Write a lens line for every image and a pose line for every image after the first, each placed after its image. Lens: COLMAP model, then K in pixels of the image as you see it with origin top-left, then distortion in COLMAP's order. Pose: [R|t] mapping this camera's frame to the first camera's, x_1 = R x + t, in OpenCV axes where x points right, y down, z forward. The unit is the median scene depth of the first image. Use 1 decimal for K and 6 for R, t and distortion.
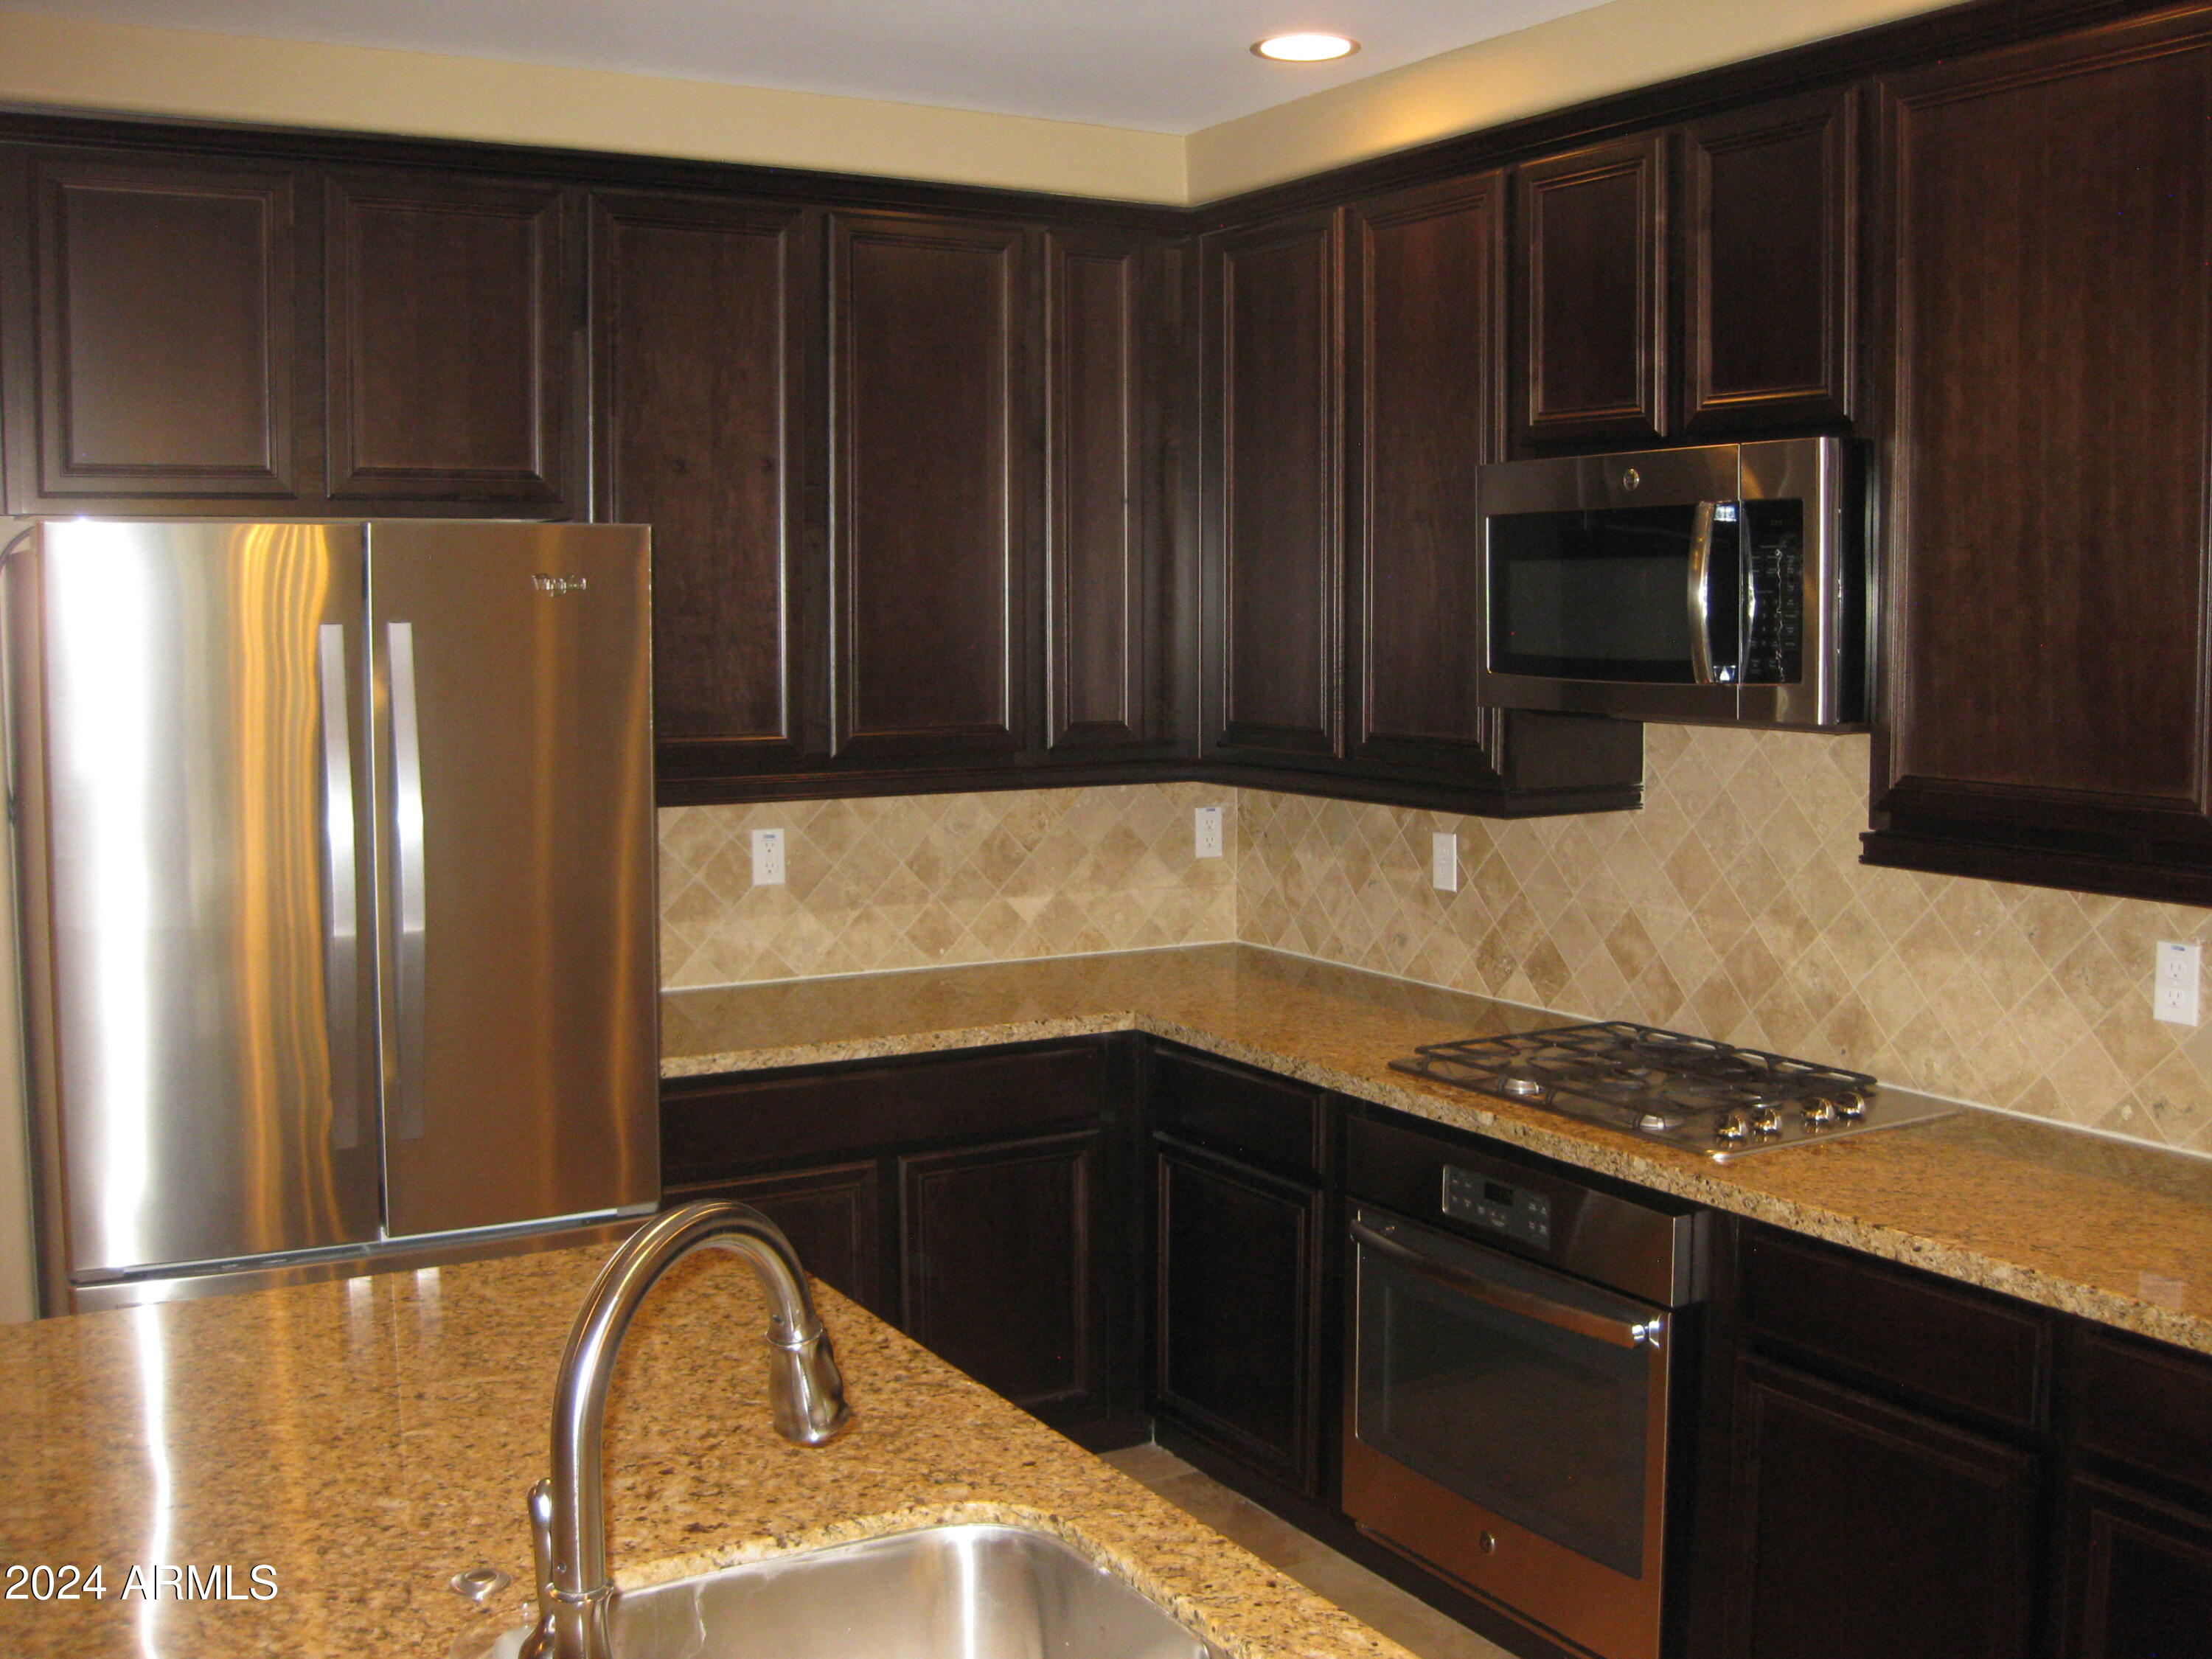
lens RADIAL K [[2272.7, 0, 1144.5], [0, 2272.7, 799.9], [0, 0, 1]] dist [-0.192196, 0.191307]
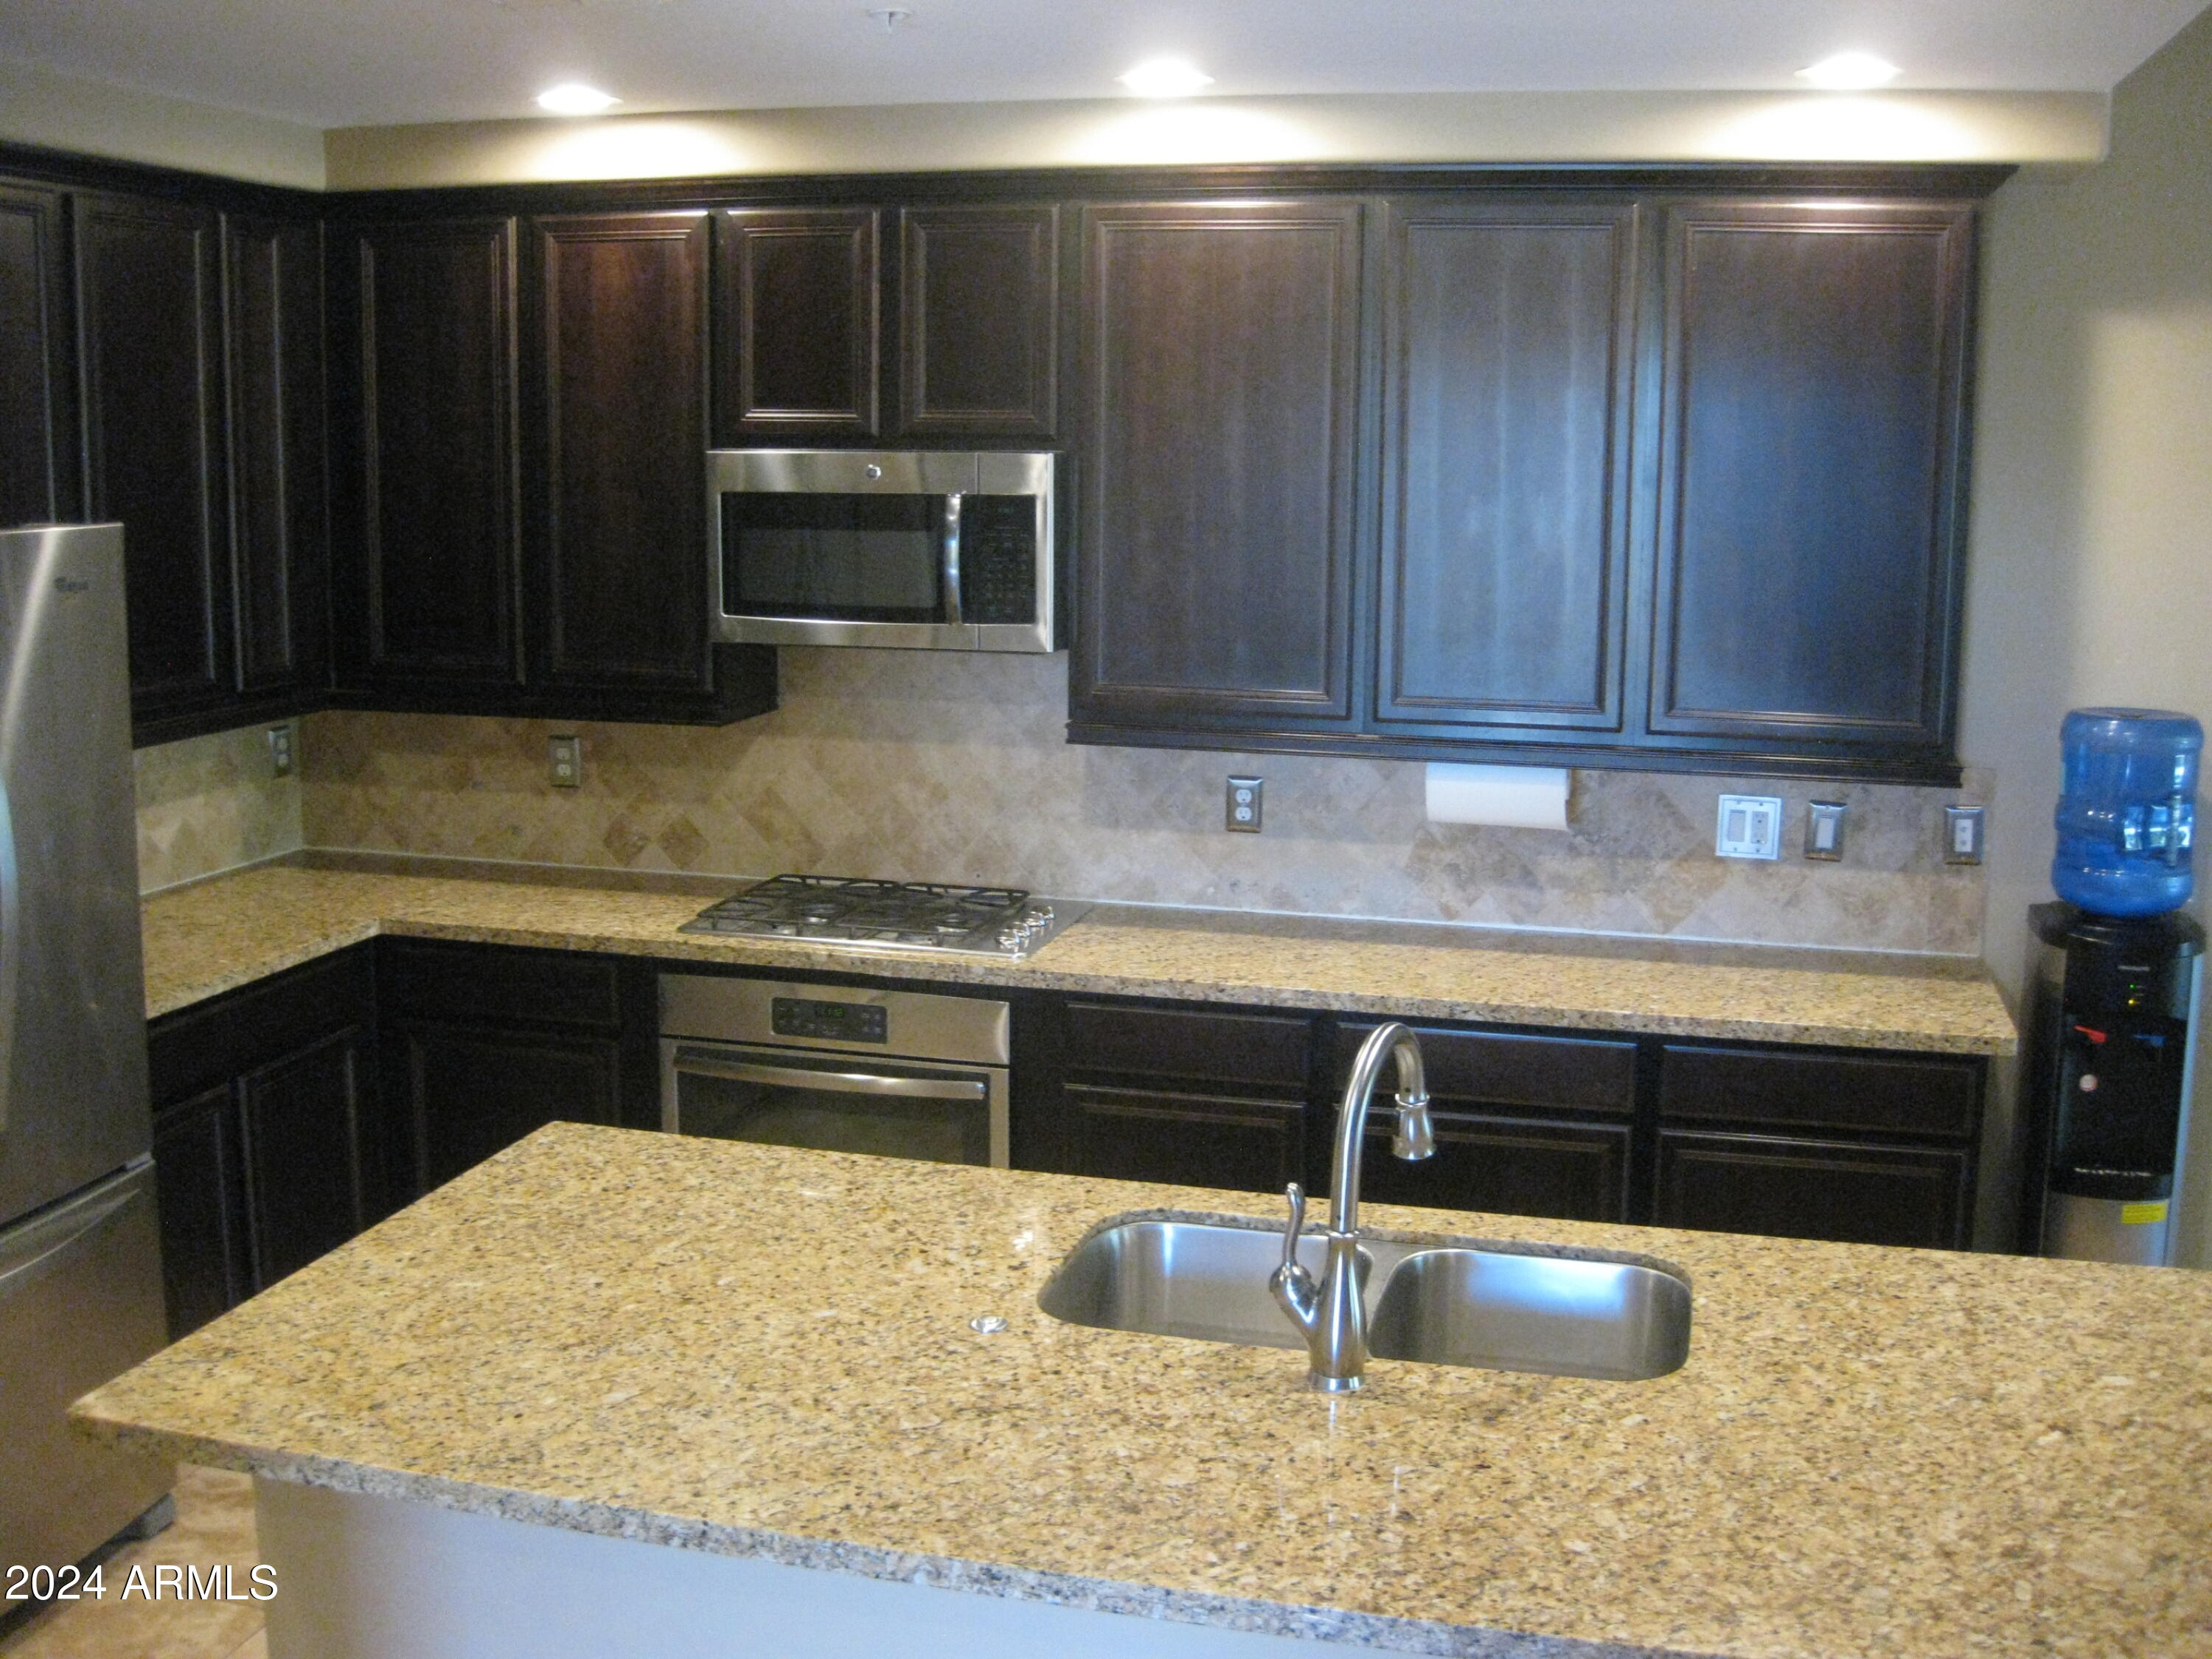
lens RADIAL K [[2272.7, 0, 1144.5], [0, 2272.7, 799.9], [0, 0, 1]] dist [-0.192196, 0.191307]
pose [[0.710607, -0.104569, 0.695775, -0.626152], [0.046491, 0.993711, 0.101864, -0.077544], [-0.702052, -0.040038, 0.710999, -0.082937]]
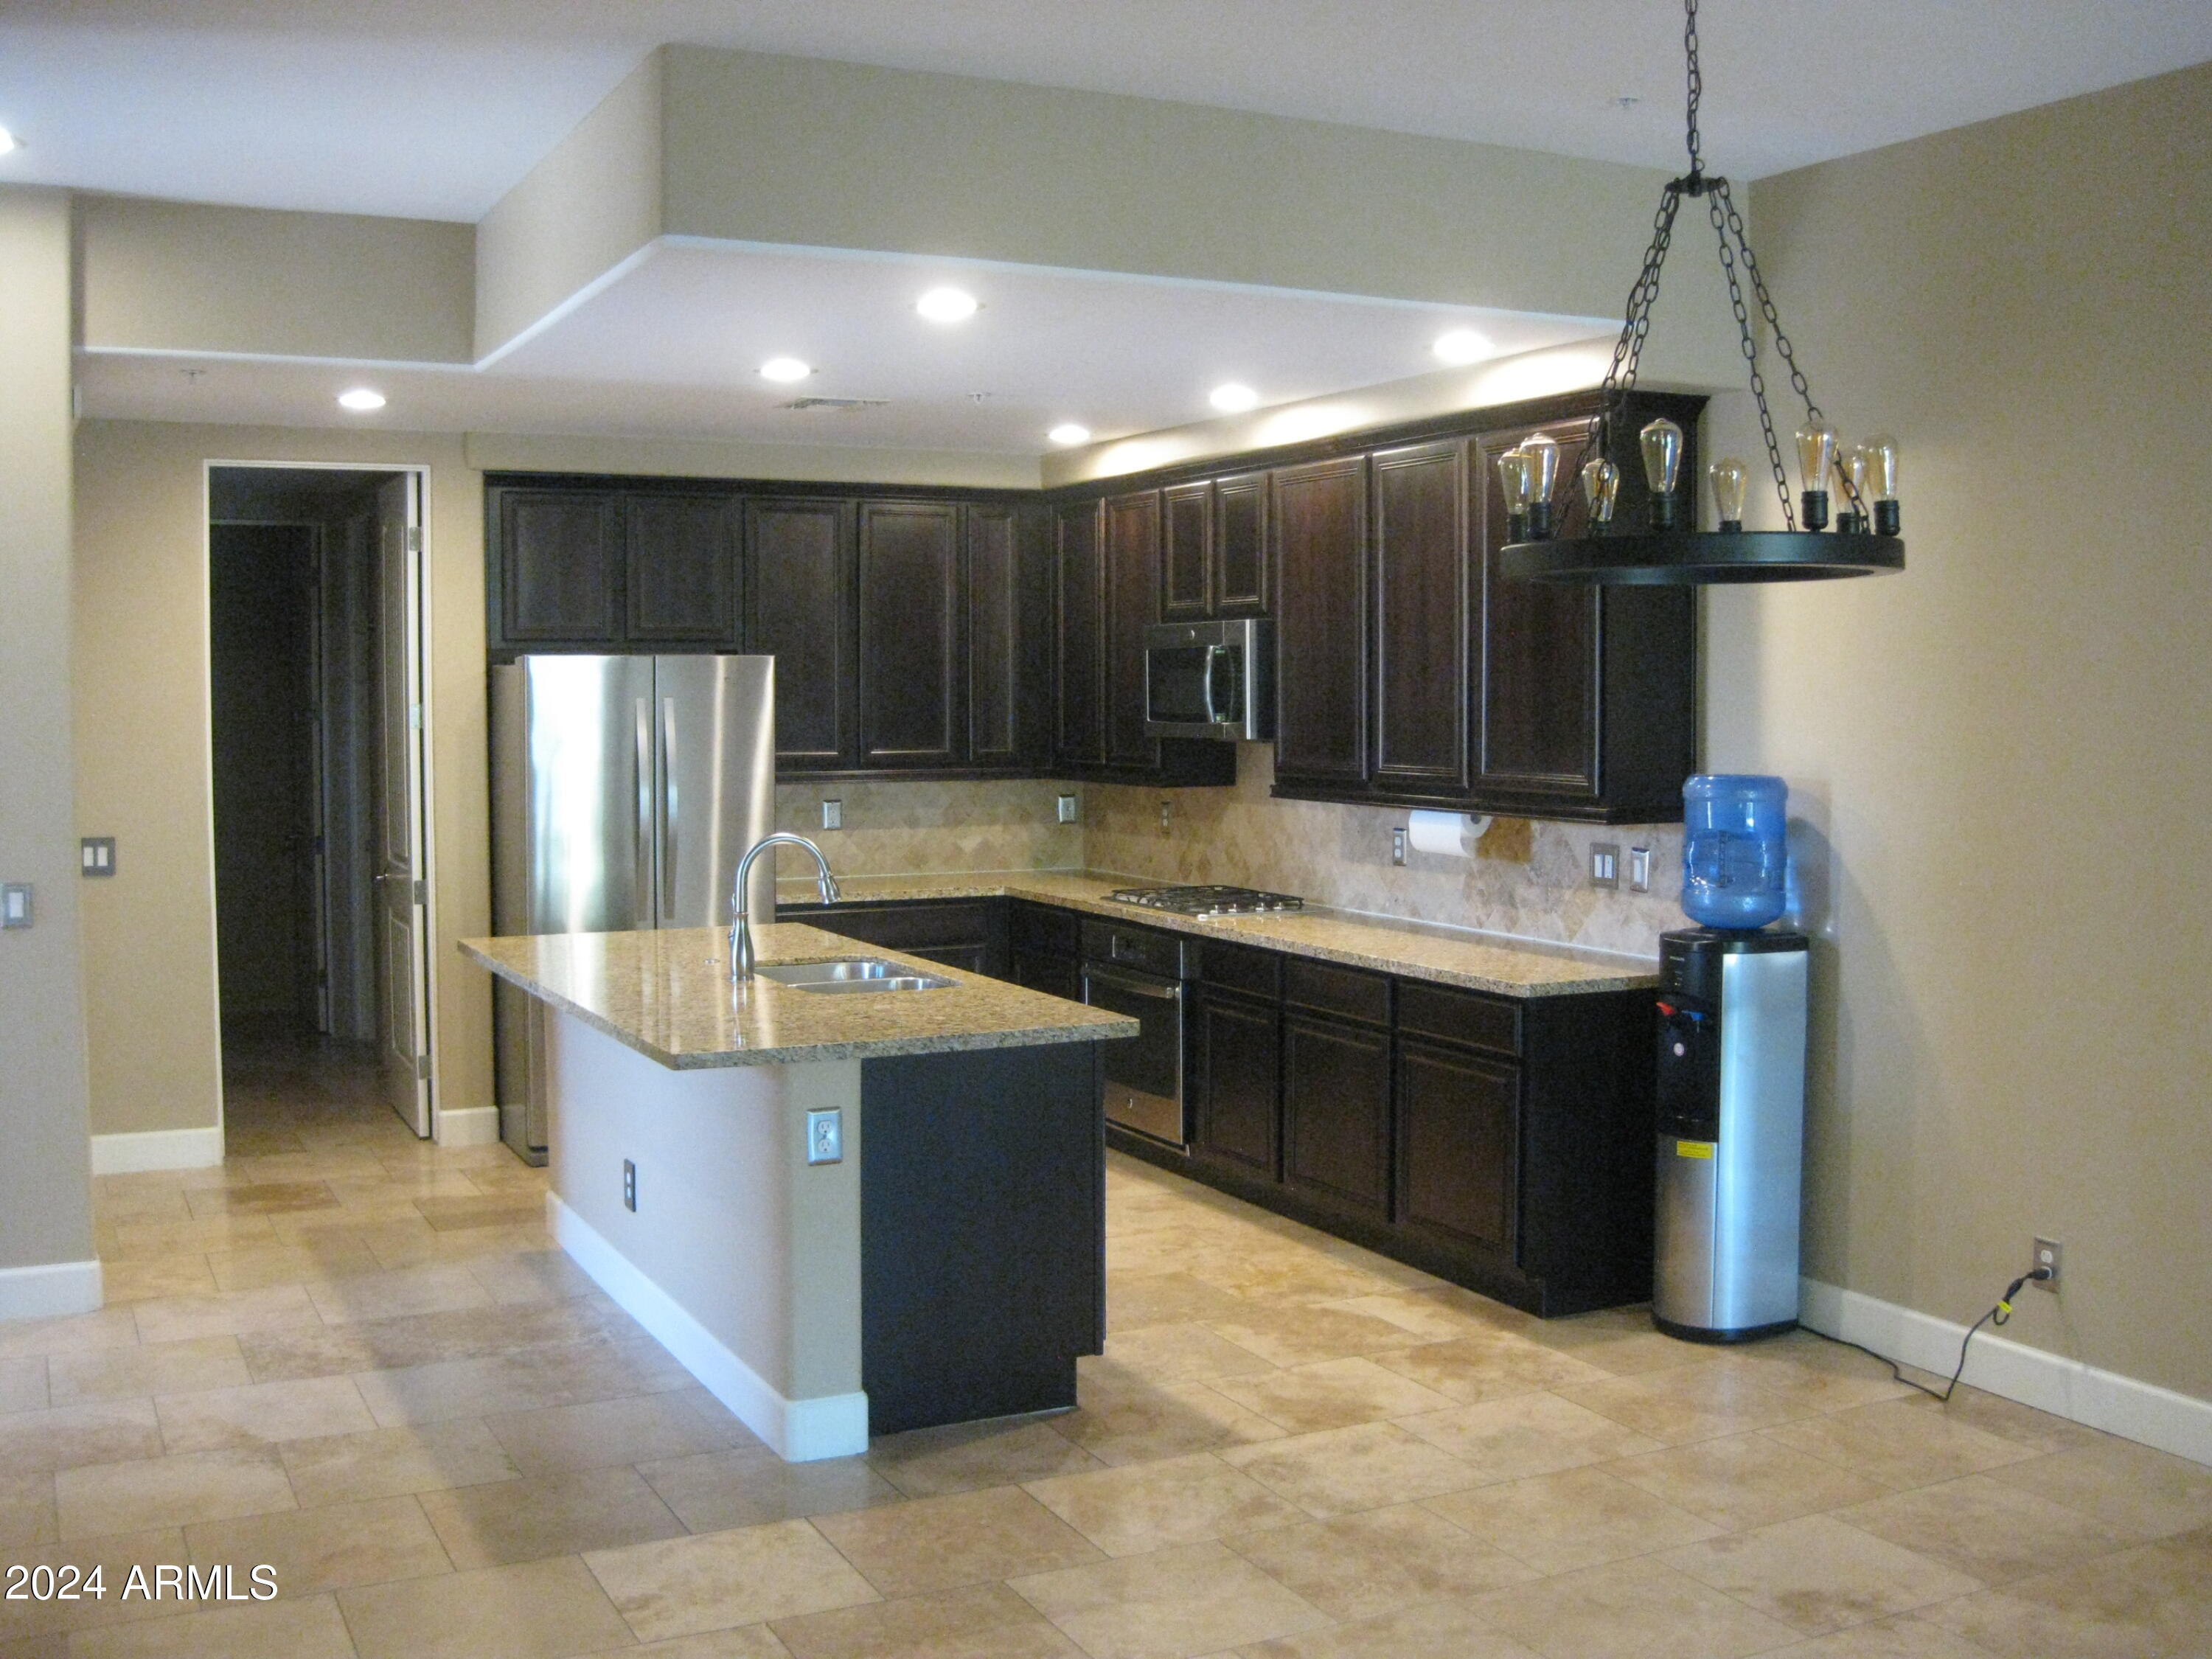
lens RADIAL K [[2272.7, 0, 1144.5], [0, 2272.7, 799.9], [0, 0, 1]] dist [-0.192196, 0.191307]
pose [[0.997978, 0.002320, -0.063513, 0.315603], [-0.004589, 0.999355, -0.035603, 0.108753], [0.063390, 0.035822, 0.997346, -1.311468]]
